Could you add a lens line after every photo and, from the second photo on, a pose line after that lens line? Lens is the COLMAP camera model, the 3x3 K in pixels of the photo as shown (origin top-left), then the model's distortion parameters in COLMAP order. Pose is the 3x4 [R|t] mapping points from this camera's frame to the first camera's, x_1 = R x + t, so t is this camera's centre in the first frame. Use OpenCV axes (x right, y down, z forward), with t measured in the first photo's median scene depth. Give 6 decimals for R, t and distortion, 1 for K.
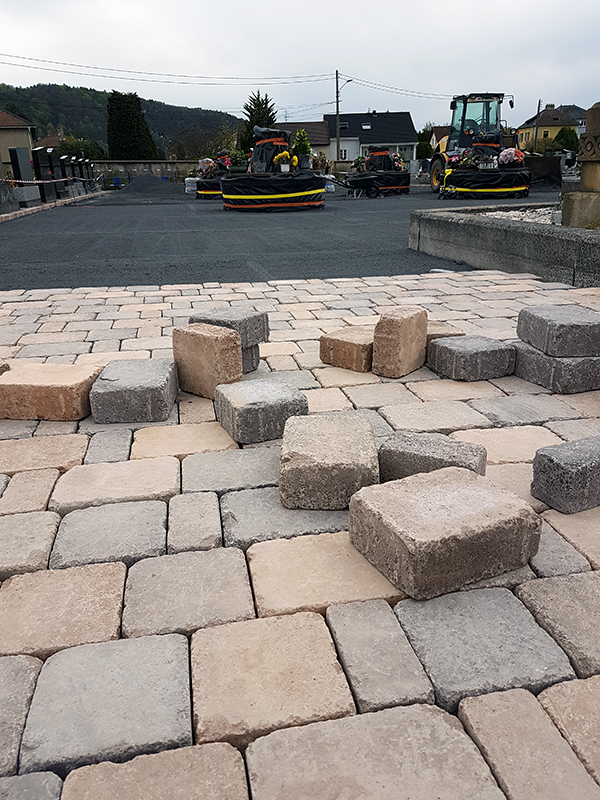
lens RADIAL K [[628.8, 0, 302.4], [0, 628.8, 398.3], [0, 0, 1]] dist [0.117730, -0.196639]
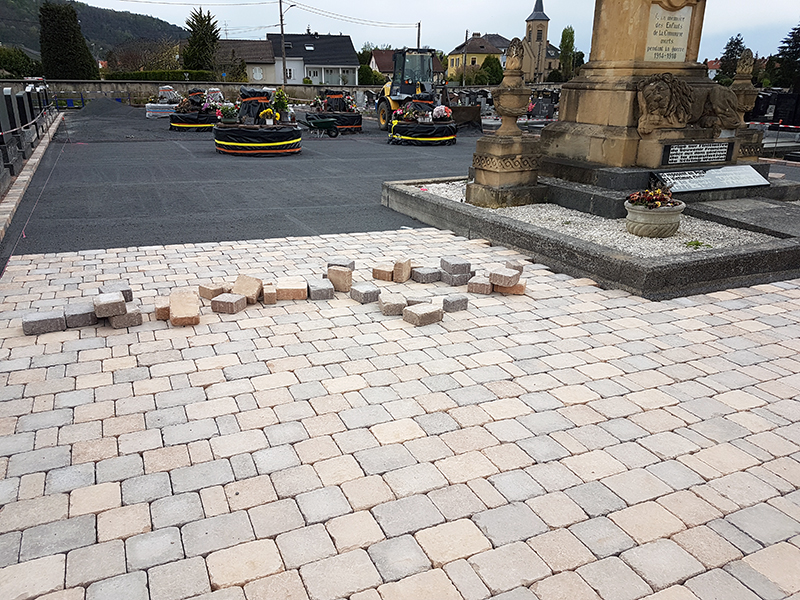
lens RADIAL K [[625.3, 0, 389.2], [0, 625.3, 299.4], [0, 0, 1]] dist [0.163936, -0.270324]
pose [[0.976399, -0.038242, 0.212564, -0.063266], [0.041725, 0.999058, -0.011921, 0.009190], [-0.211908, 0.020509, 0.977074, -0.217550]]
